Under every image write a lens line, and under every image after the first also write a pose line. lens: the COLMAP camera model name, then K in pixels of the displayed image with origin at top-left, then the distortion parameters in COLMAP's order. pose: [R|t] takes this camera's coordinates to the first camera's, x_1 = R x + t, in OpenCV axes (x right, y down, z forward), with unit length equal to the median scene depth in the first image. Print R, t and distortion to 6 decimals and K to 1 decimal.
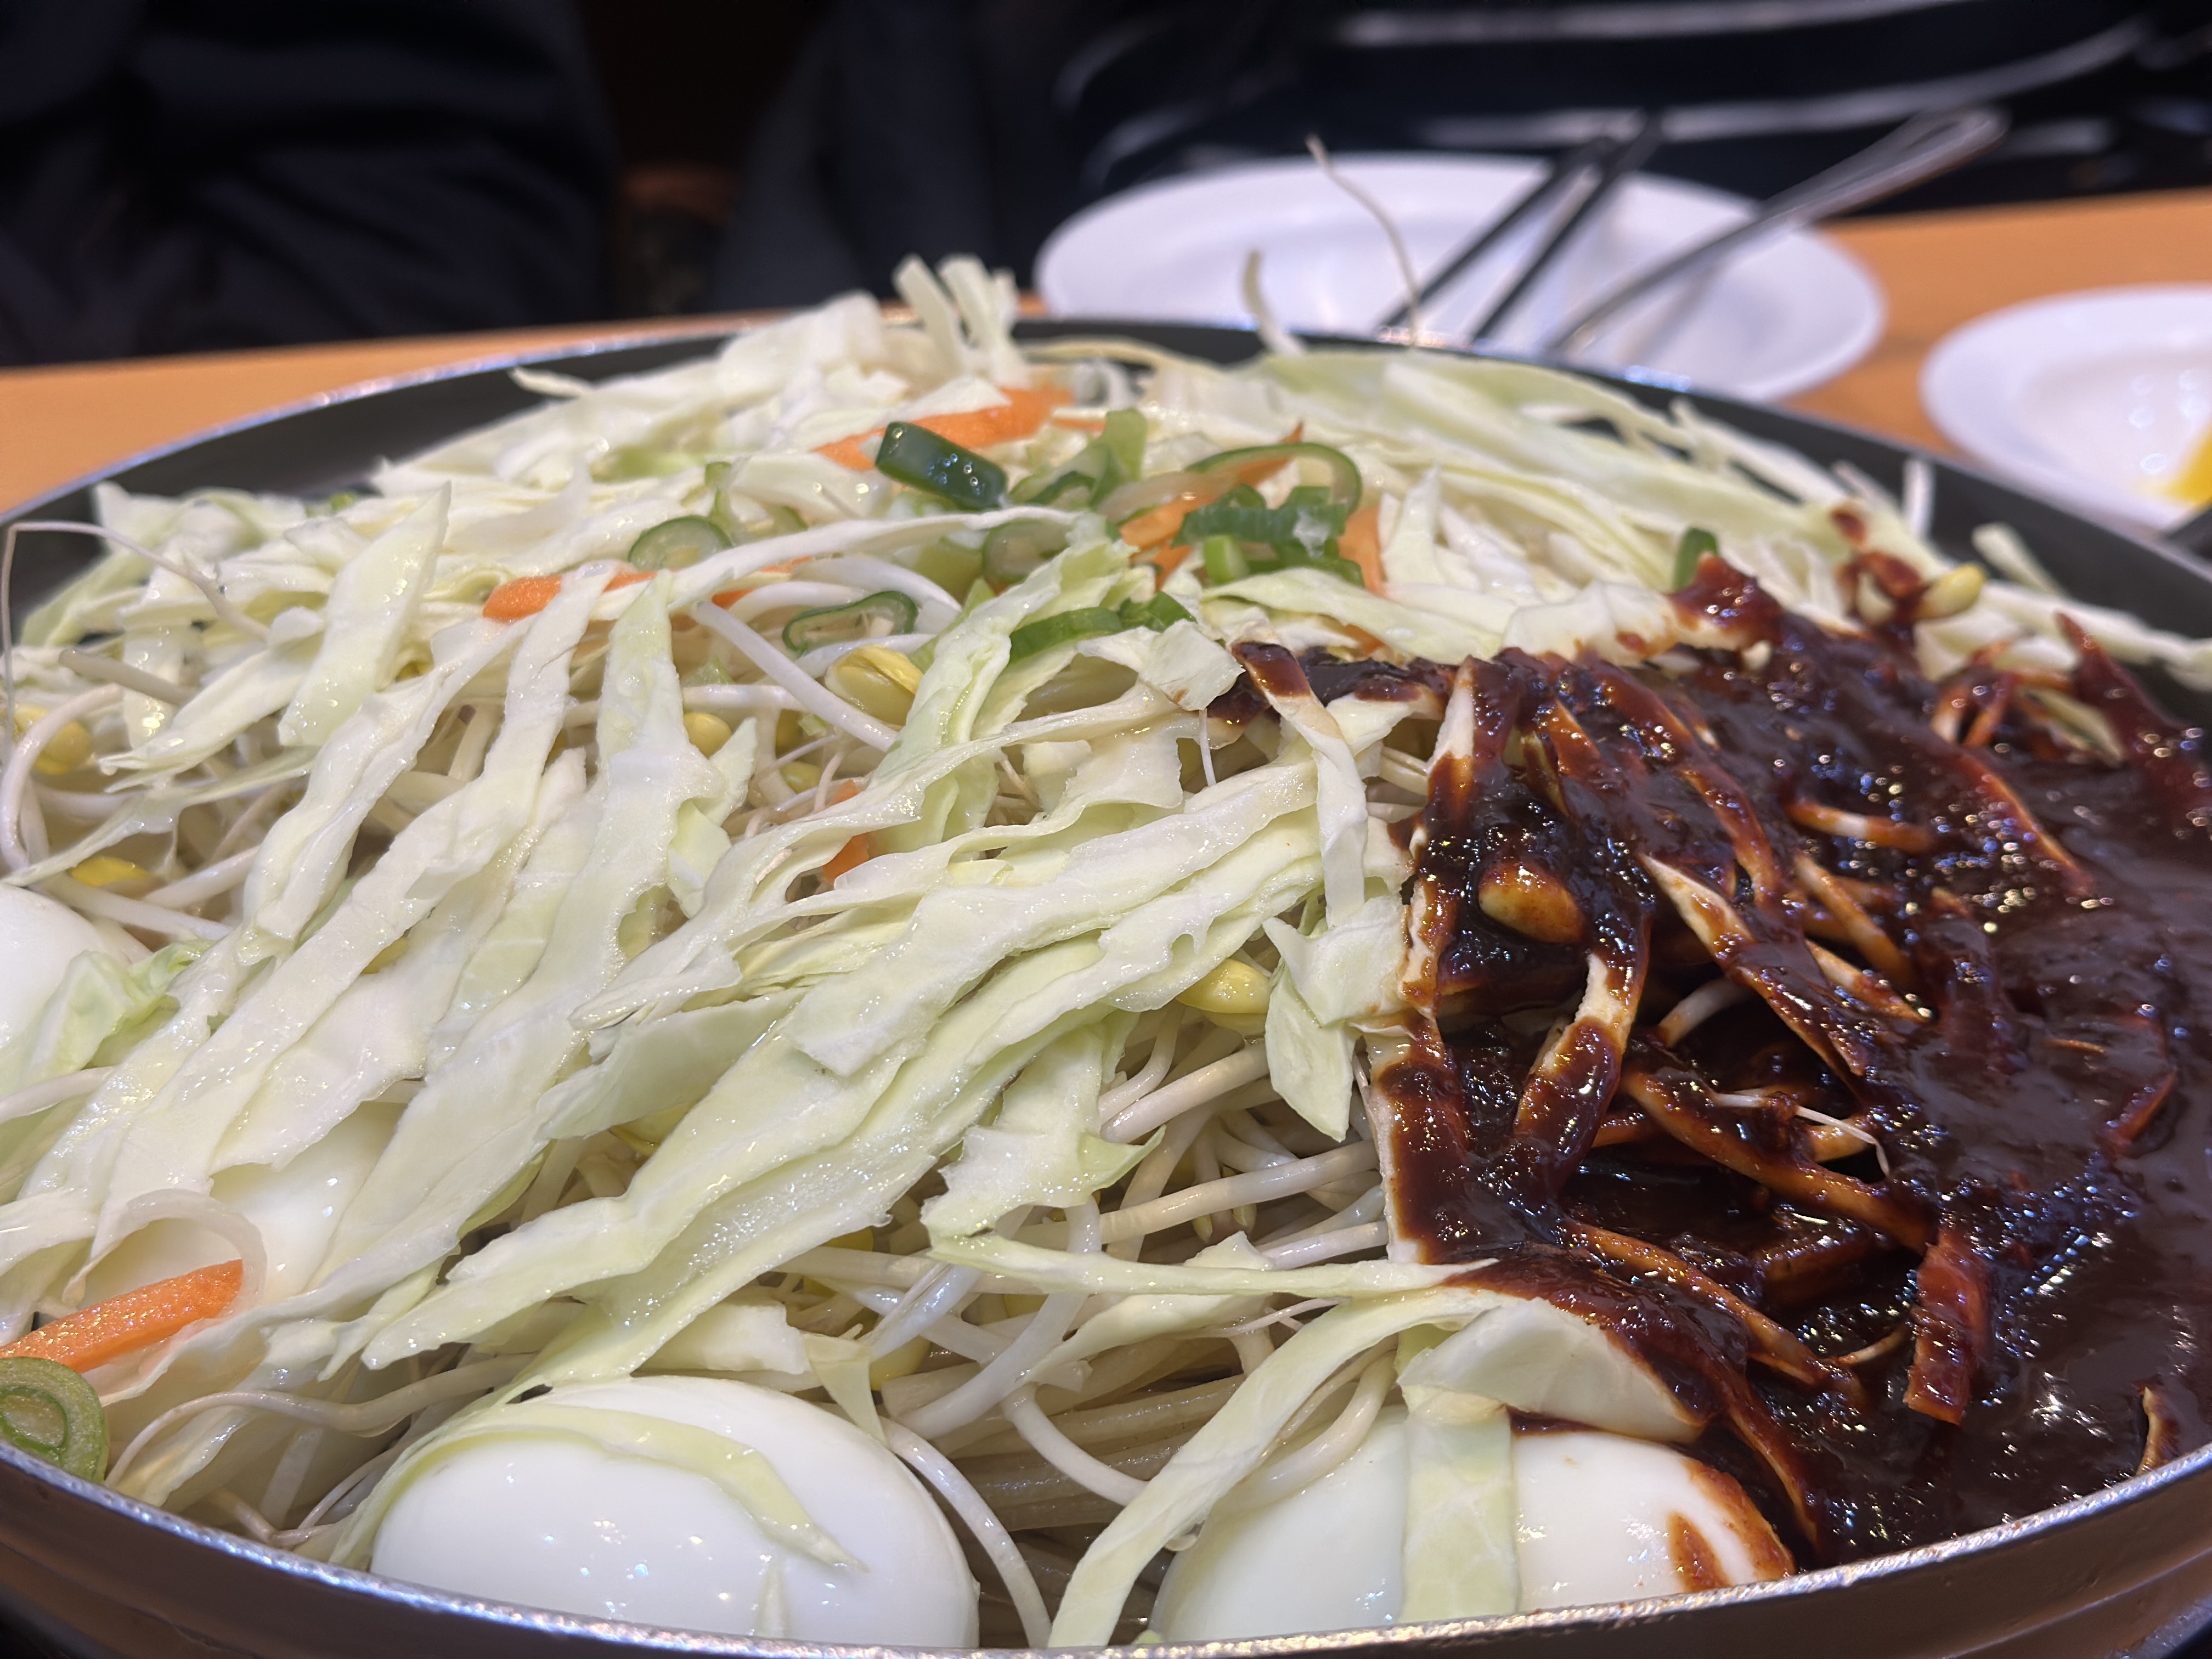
lens RADIAL K [[3180.2, 0, 1105.0], [0, 3180.2, 821.0], [0, 0, 1]] dist [0.033607, 0.000000]
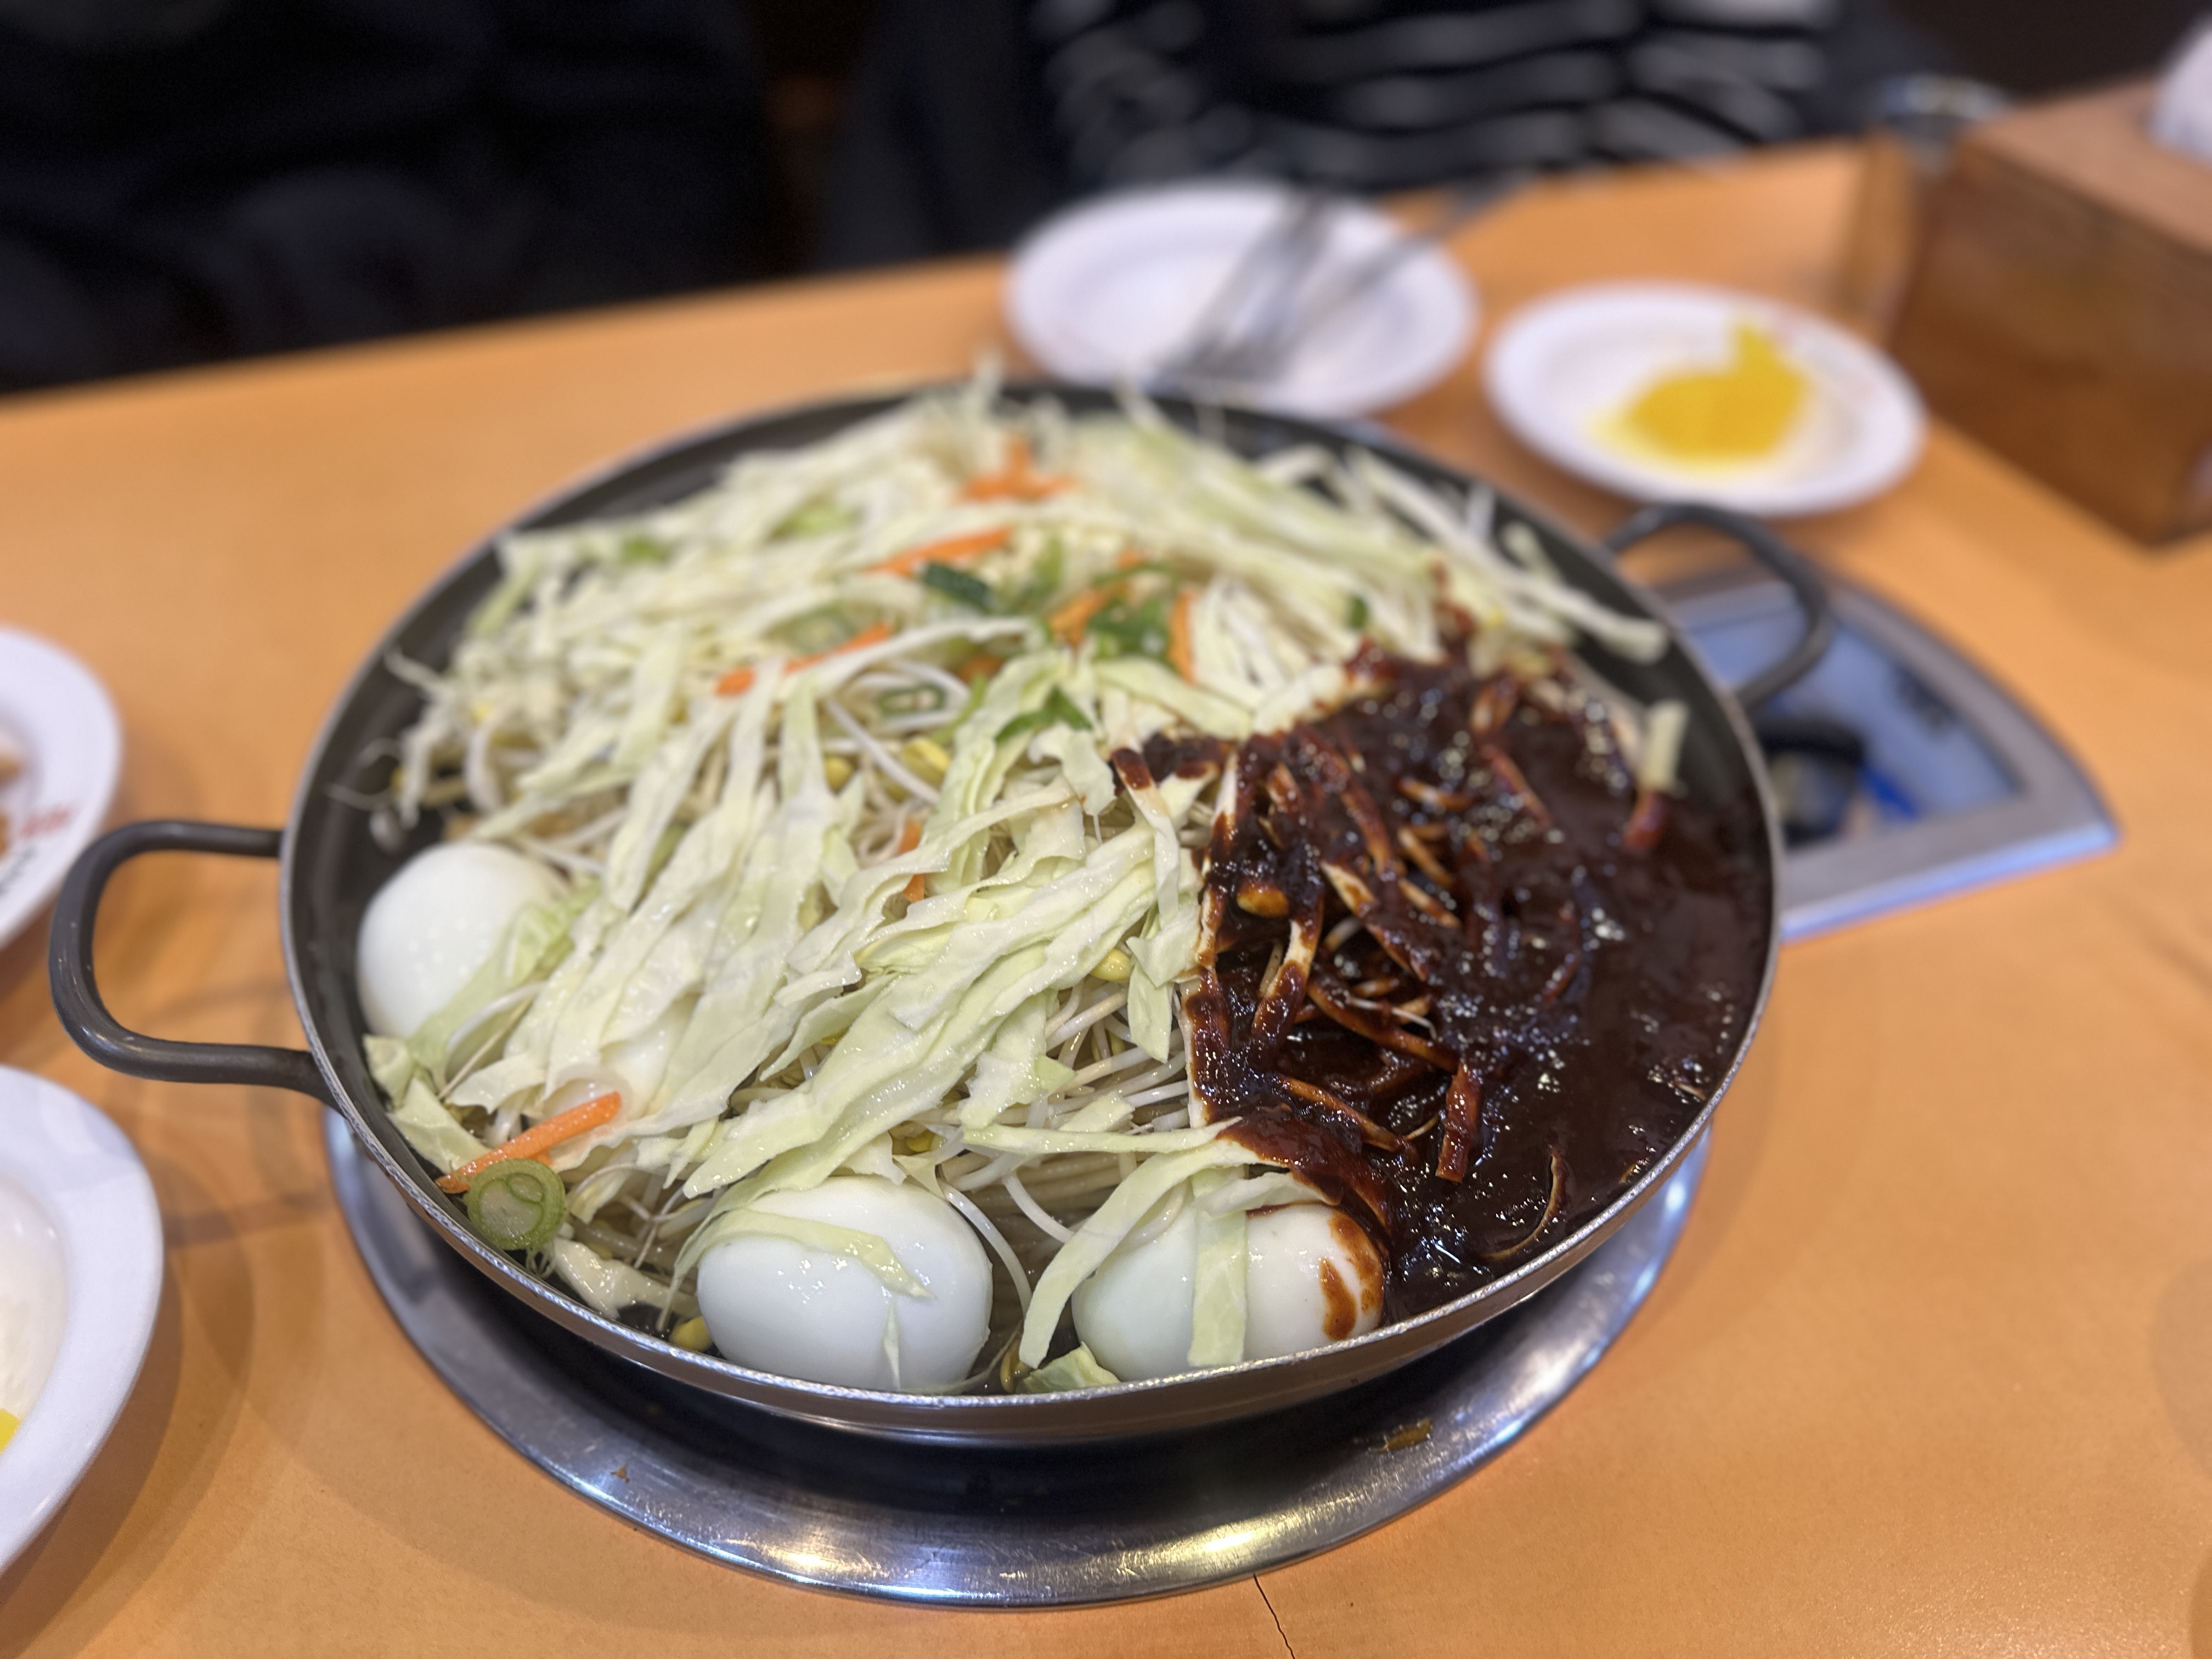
lens RADIAL K [[1561.9, 0, 1115.5], [0, 1561.9, 834.3], [0, 0, 1]] dist [0.027651, -0.012536]
pose [[0.999395, -0.018981, 0.029143, 0.015343], [0.009063, 0.951122, 0.308684, -0.313704], [-0.033578, -0.308233, 0.950718, 0.097747]]
